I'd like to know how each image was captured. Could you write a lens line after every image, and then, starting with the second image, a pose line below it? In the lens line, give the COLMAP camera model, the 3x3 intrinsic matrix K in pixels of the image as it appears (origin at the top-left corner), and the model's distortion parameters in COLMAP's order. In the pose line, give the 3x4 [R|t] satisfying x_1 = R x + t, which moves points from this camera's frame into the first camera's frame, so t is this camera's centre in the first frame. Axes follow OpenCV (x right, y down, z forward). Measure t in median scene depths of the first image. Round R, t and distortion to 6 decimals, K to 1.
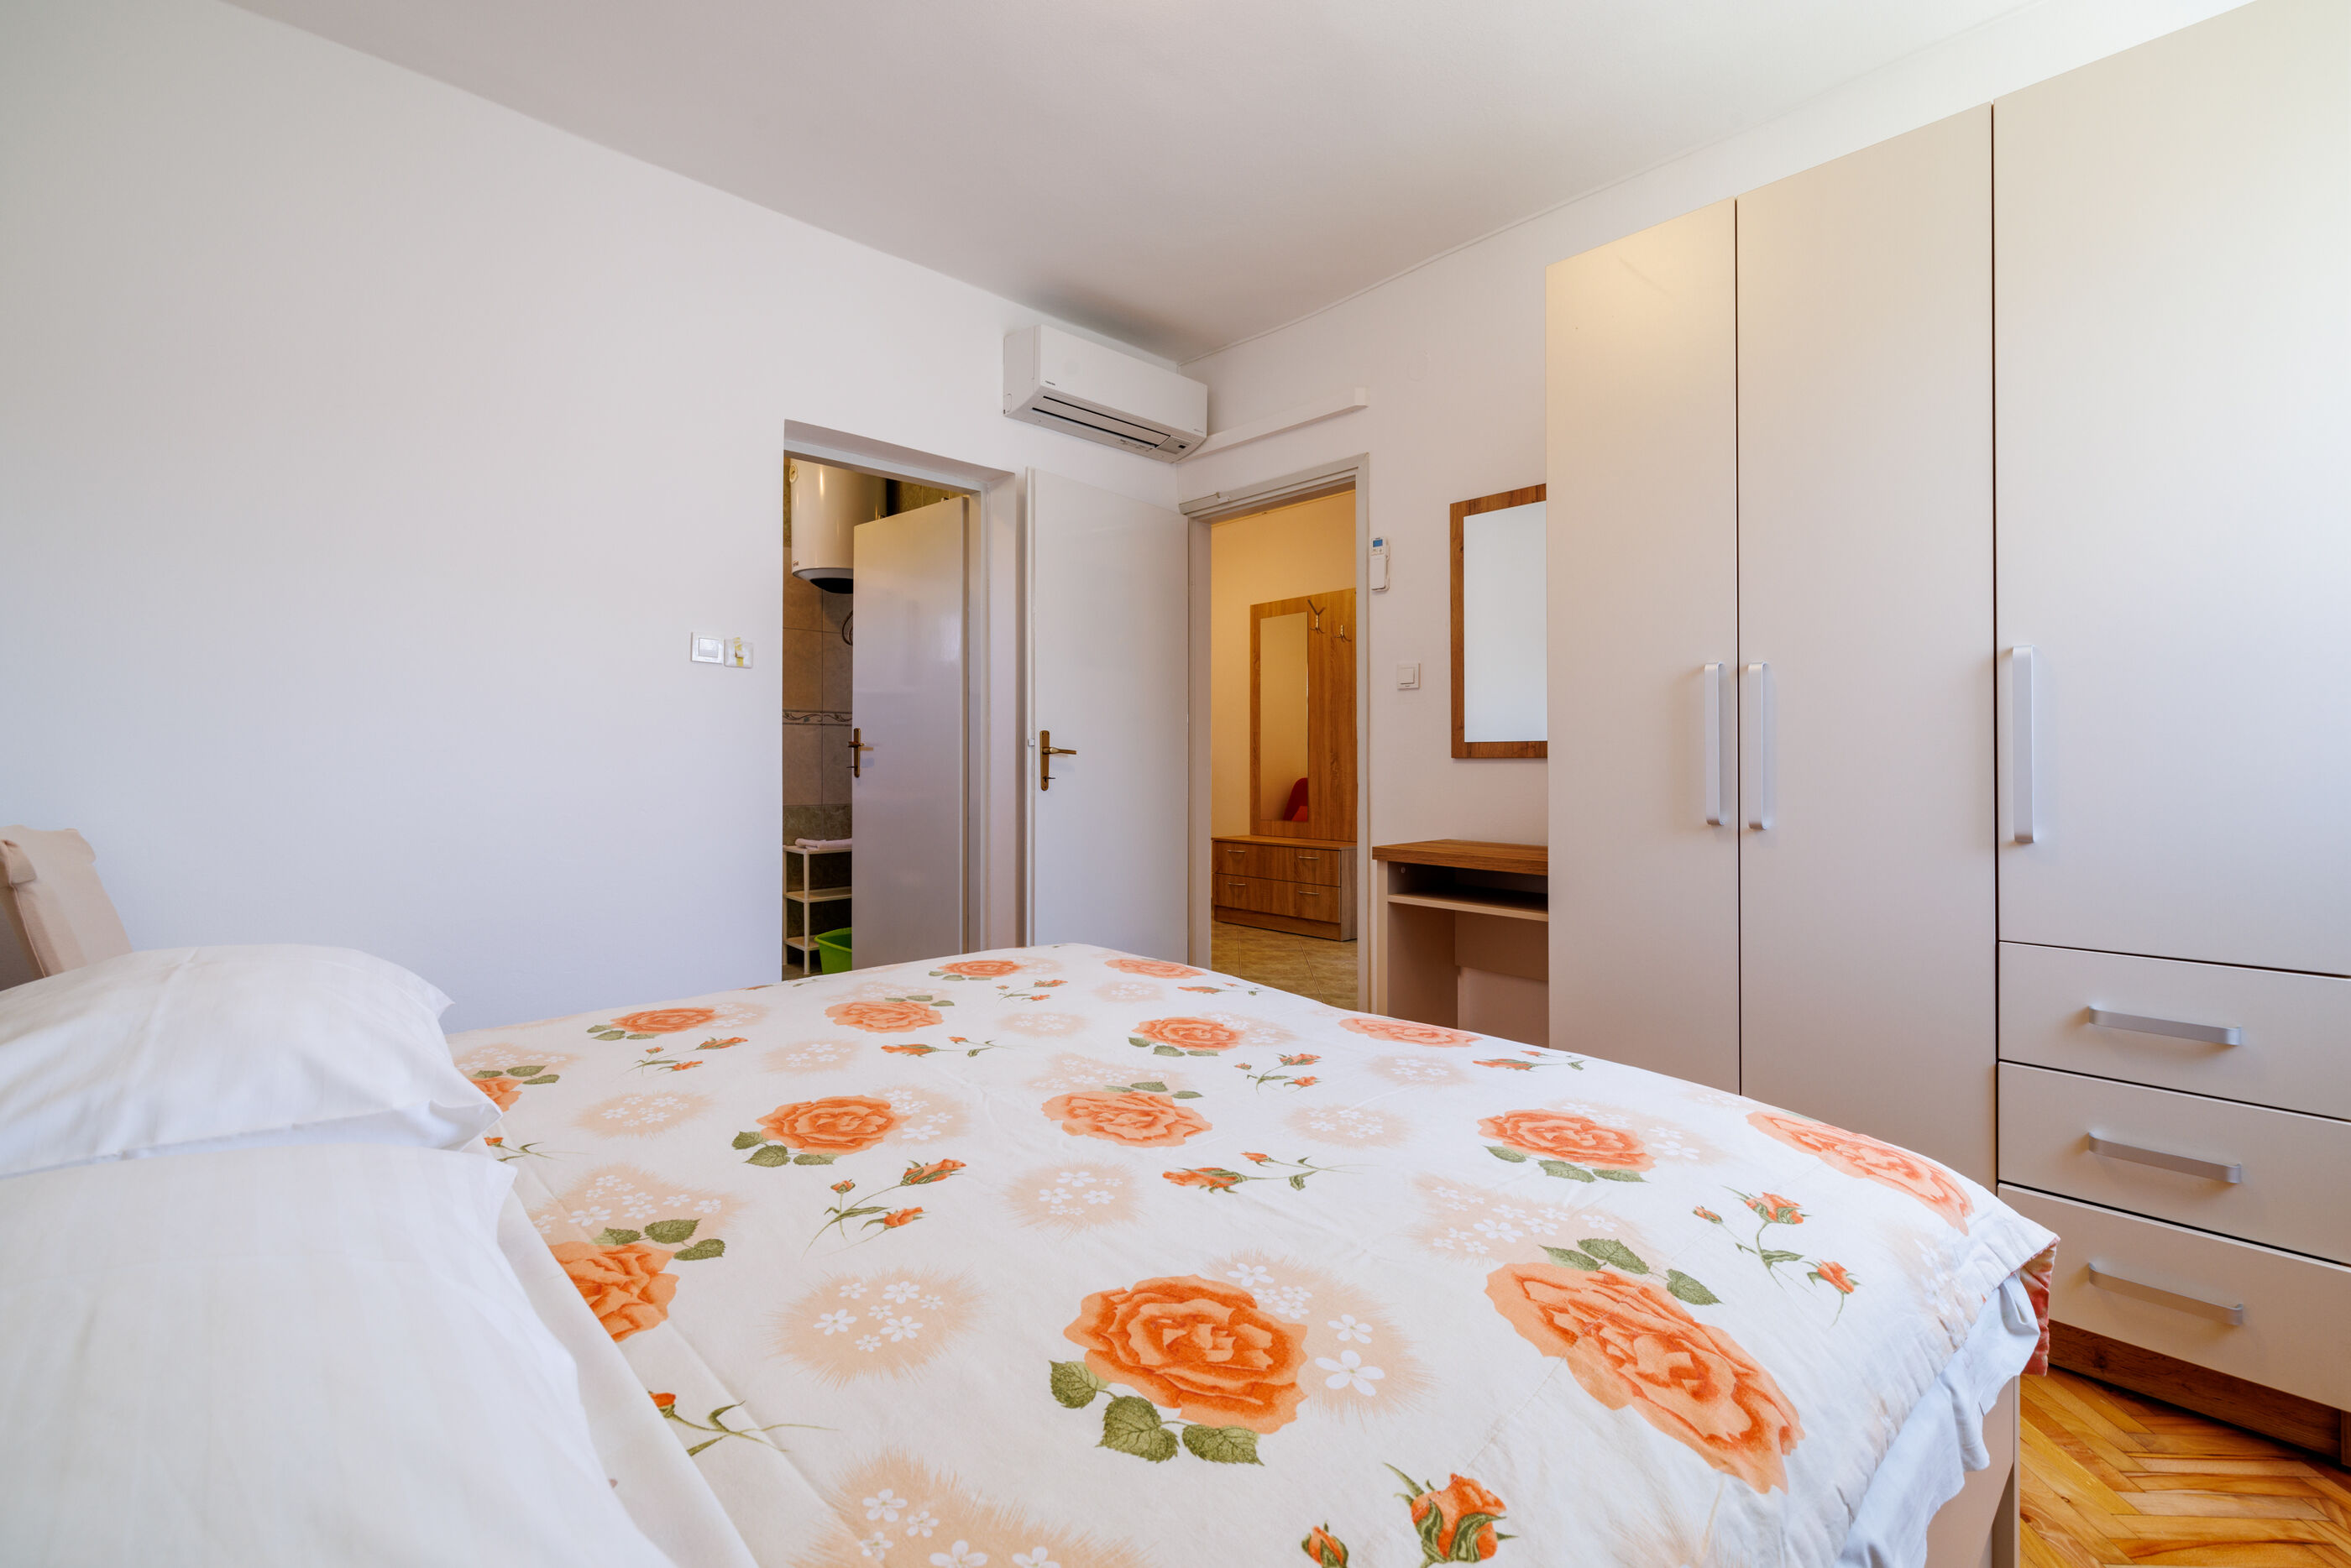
lens RADIAL K [[1025.9, 0, 1199.2], [0, 1025.9, 783.3], [0, 0, 1]] dist [-0.020906, 0.000027]
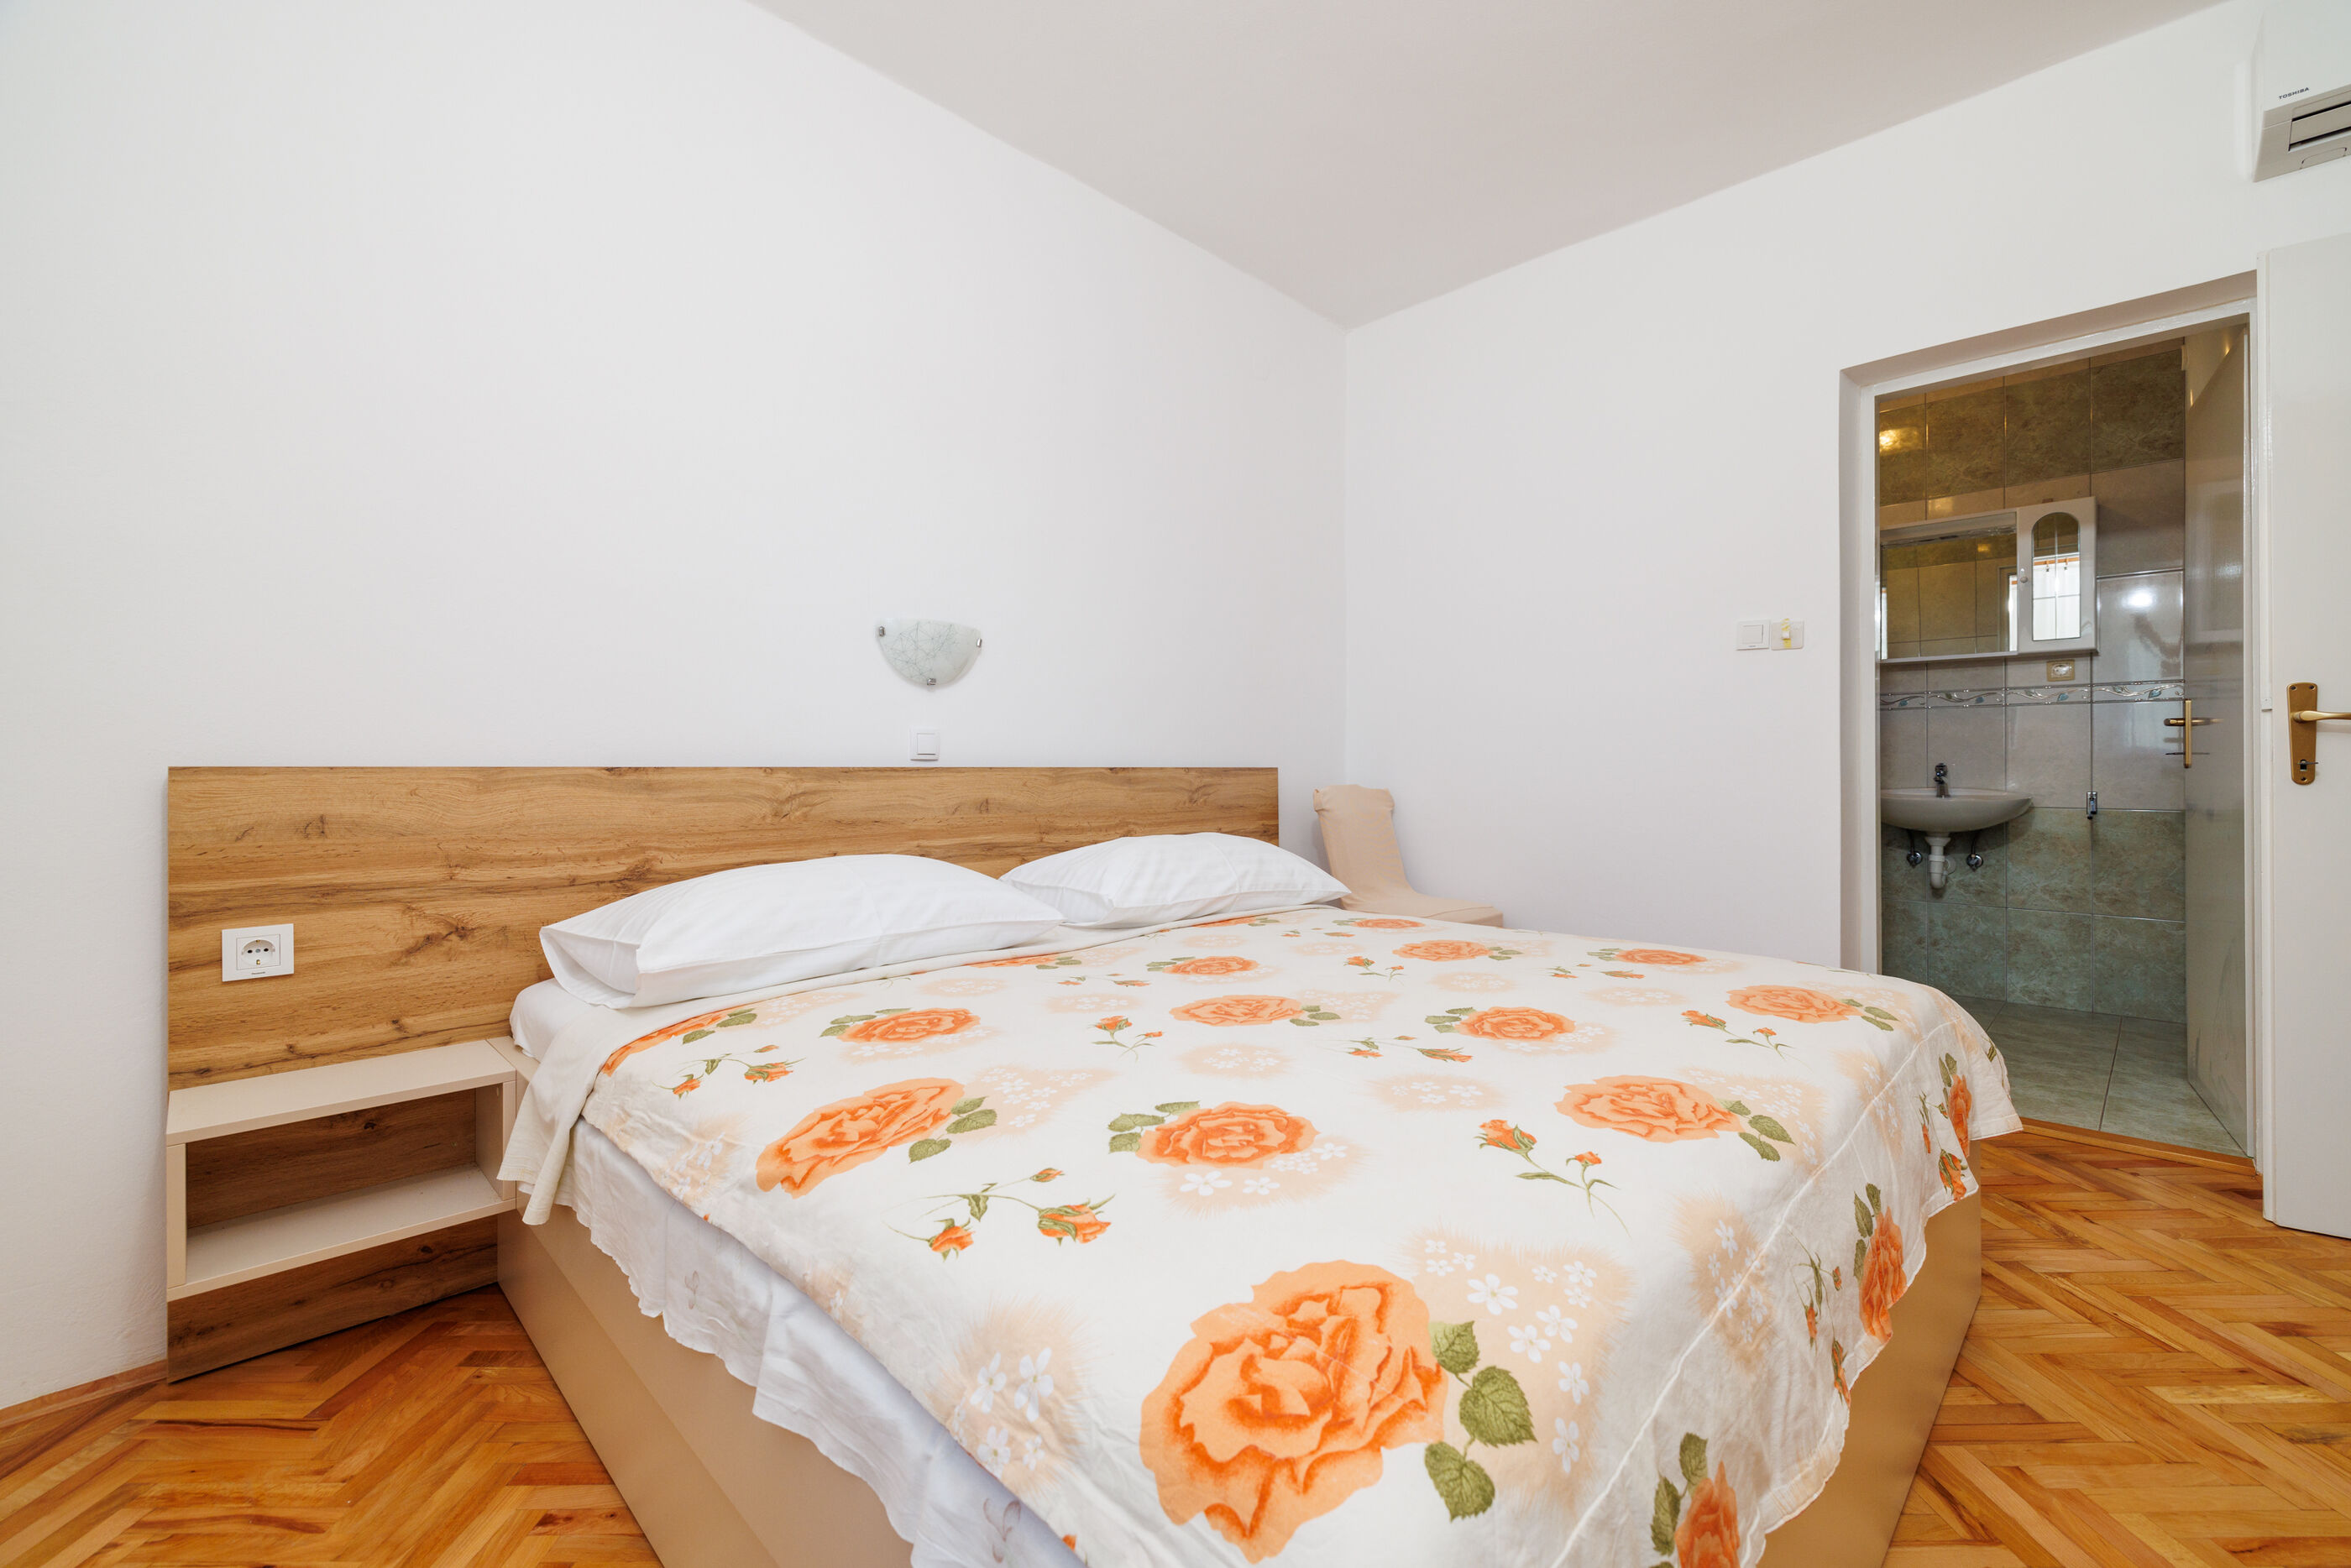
lens RADIAL K [[913.9, 0, 1155.9], [0, 913.9, 770.2], [0, 0, 1]] dist [0.001414, 0.000168]
pose [[0.043797, -0.003138, -0.999036, 1.243273], [-0.008105, 0.999961, -0.003497, 0.018086], [0.999008, 0.008250, 0.043770, 0.931619]]
